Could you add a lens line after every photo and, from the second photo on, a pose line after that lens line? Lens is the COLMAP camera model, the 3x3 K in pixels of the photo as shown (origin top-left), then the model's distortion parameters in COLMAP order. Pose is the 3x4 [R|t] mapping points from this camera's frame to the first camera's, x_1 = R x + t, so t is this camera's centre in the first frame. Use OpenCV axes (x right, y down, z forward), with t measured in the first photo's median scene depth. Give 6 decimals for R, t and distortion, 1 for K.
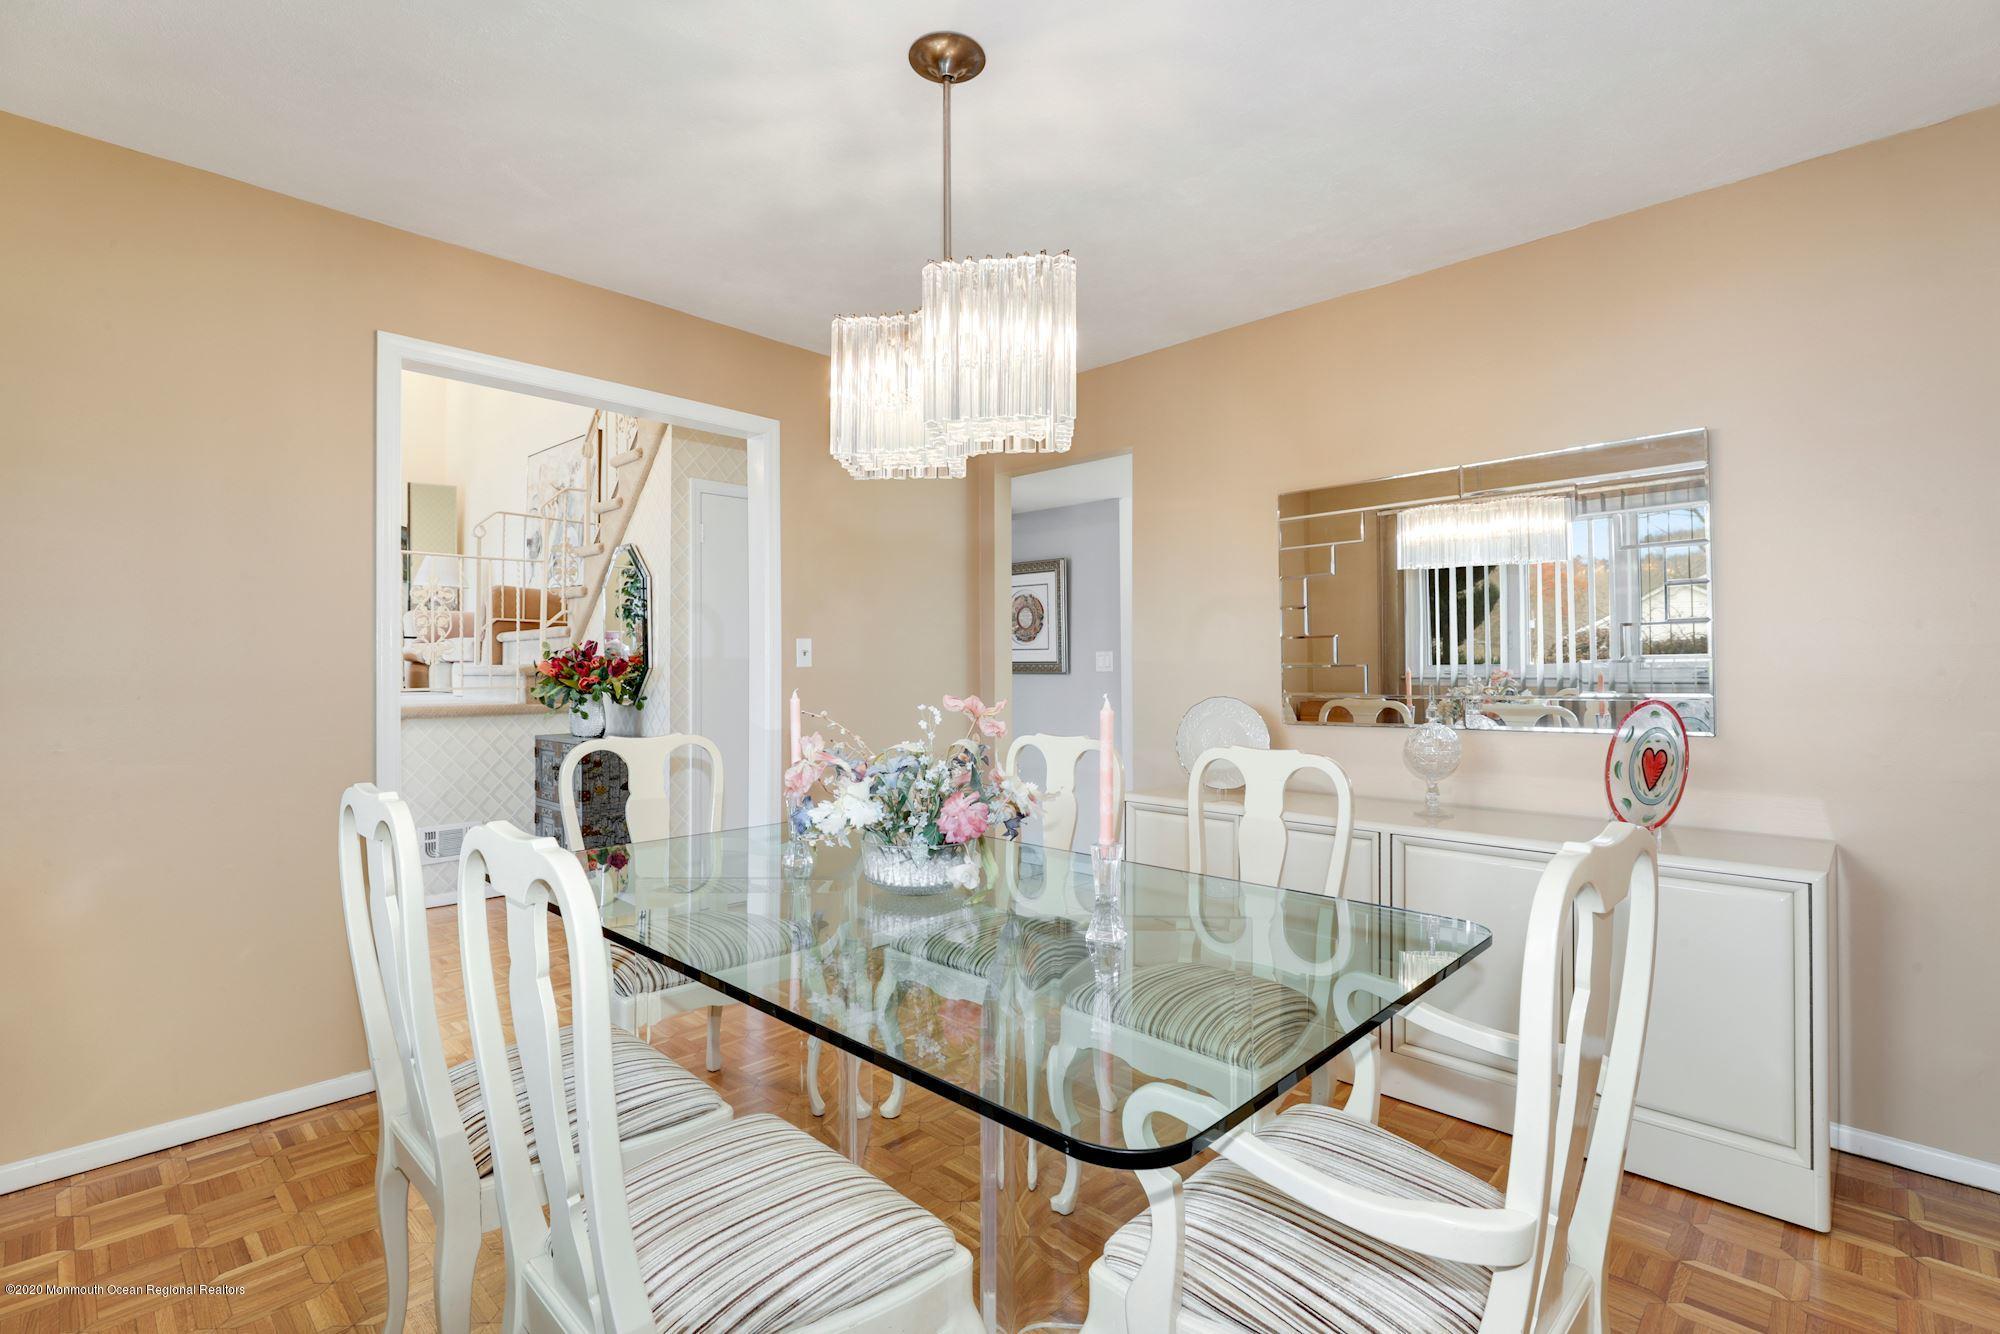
lens RADIAL K [[915.2, 0, 998.2], [0, 915.2, 667.3], [0, 0, 1]] dist [0.001469, -0.002367]
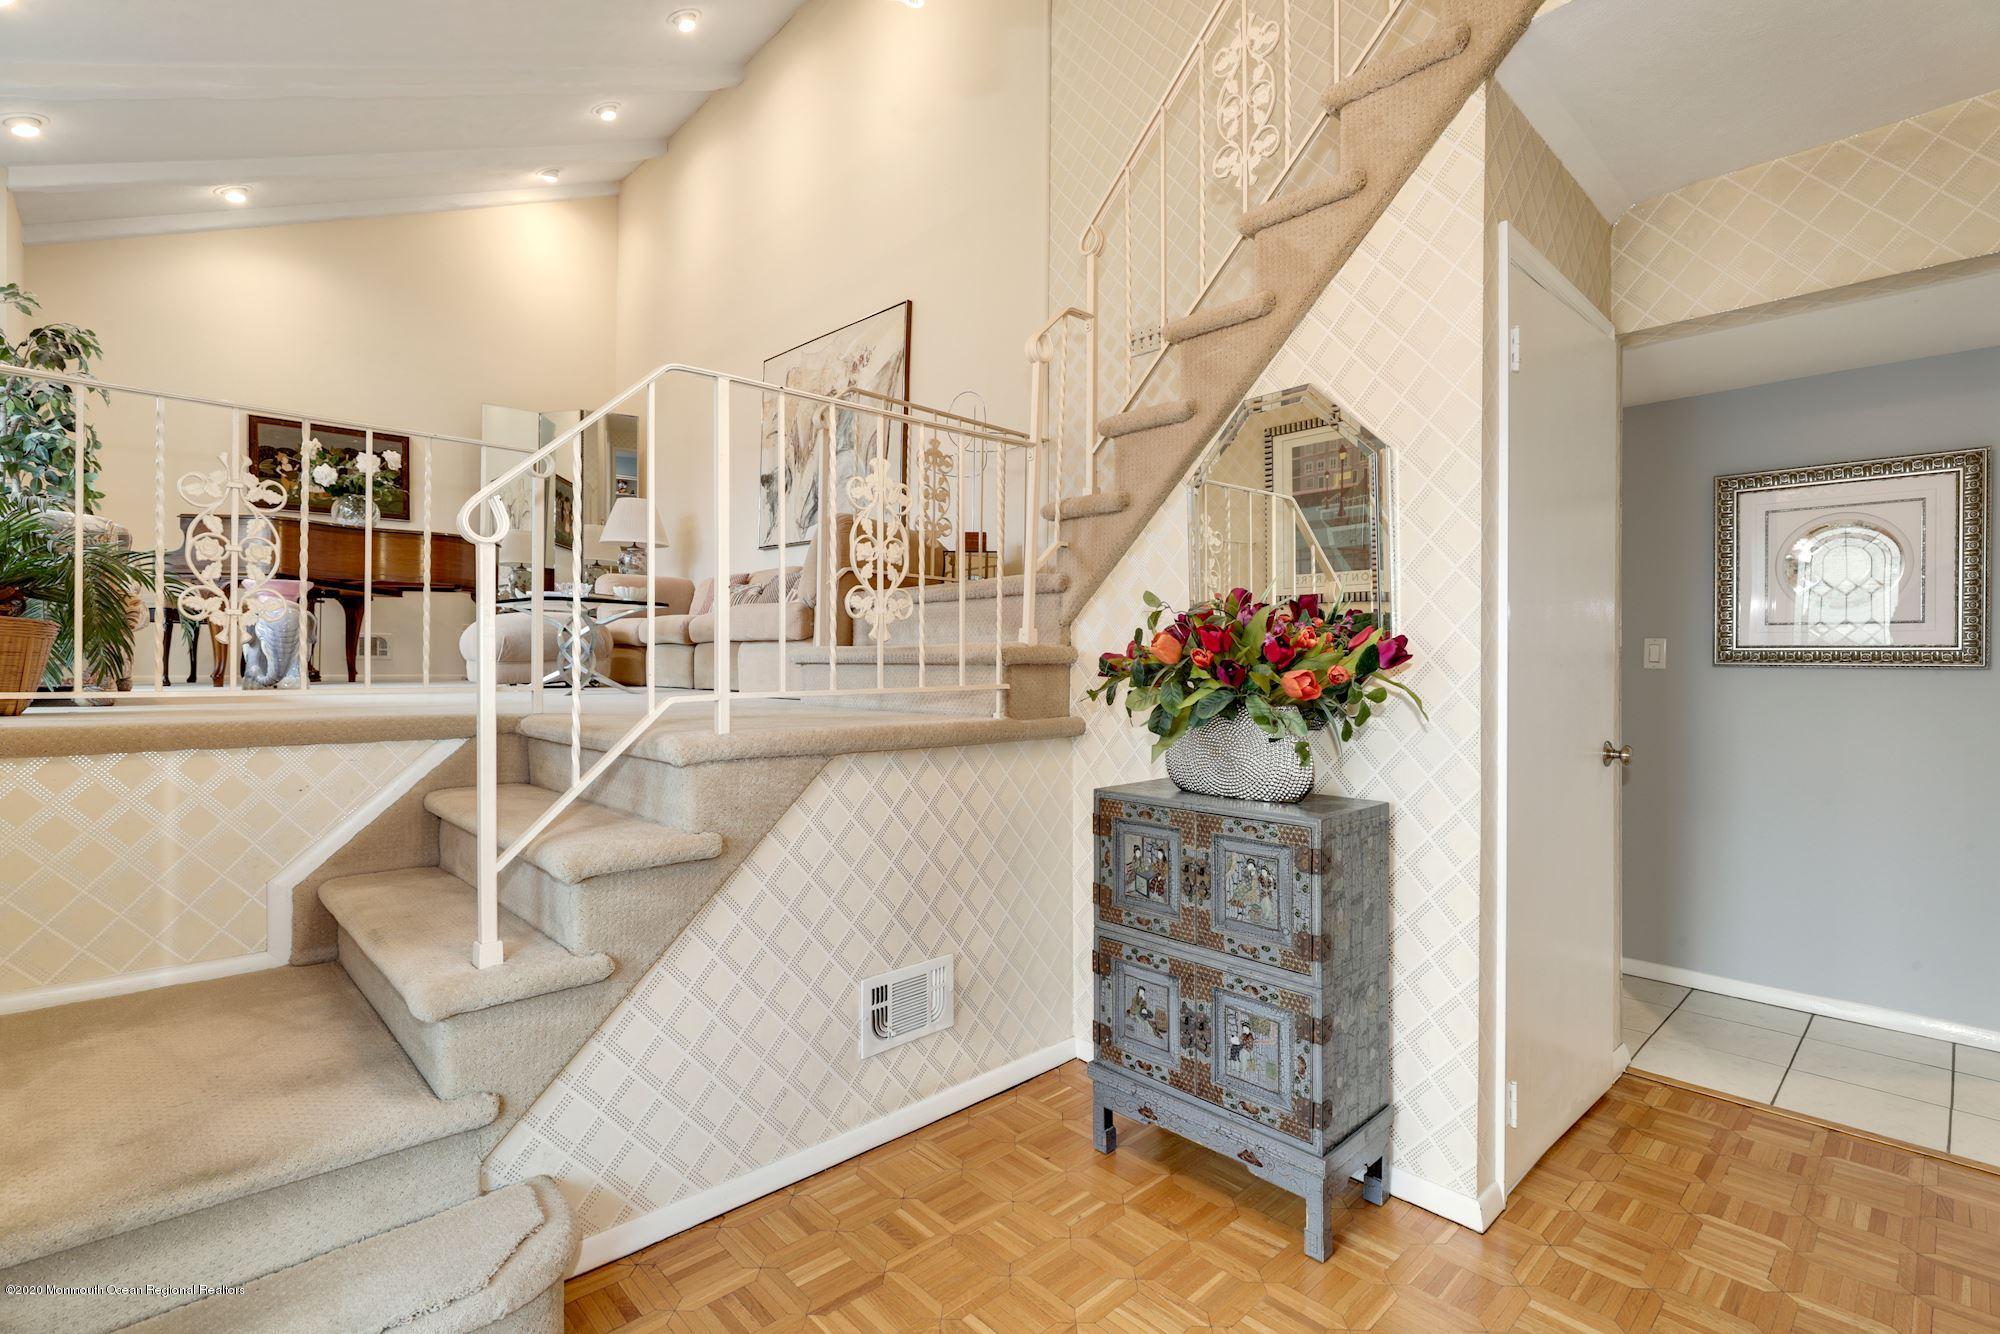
lens RADIAL K [[915.2, 0, 1001.6], [0, 915.2, 666.6], [0, 0, 1]] dist [0.001469, -0.002367]
pose [[0.999331, 0.011750, -0.034629, -0.538809], [-0.011646, 0.999927, 0.003217, 0.008971], [0.034664, -0.002811, 0.999395, 0.518729]]
